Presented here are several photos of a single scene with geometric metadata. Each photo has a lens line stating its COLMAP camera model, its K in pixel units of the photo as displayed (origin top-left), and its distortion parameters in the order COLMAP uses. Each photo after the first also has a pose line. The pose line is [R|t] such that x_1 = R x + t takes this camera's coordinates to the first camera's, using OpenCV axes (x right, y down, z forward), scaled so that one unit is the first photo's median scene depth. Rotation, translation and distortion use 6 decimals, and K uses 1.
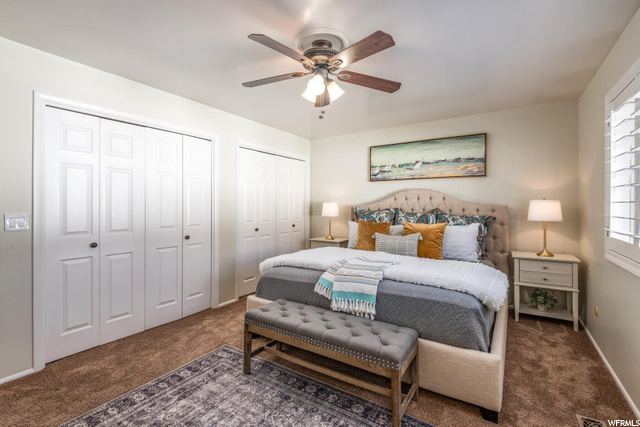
lens RADIAL K [[287.9, 0, 322.6], [0, 287.9, 208.7], [0, 0, 1]] dist [-0.006777, -0.003107]
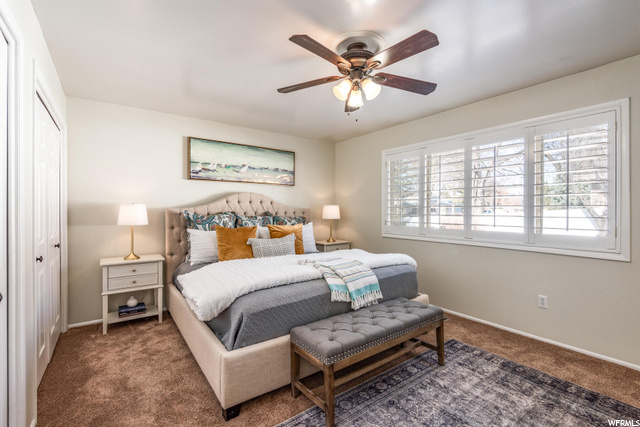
lens RADIAL K [[287.9, 0, 321.4], [0, 287.9, 212.3], [0, 0, 1]] dist [-0.006777, -0.003107]
pose [[0.351649, -0.004516, 0.936121, -0.524566], [0.008924, 0.999959, 0.001472, 0.000954], [-0.936089, 0.007837, 0.351675, 0.407864]]
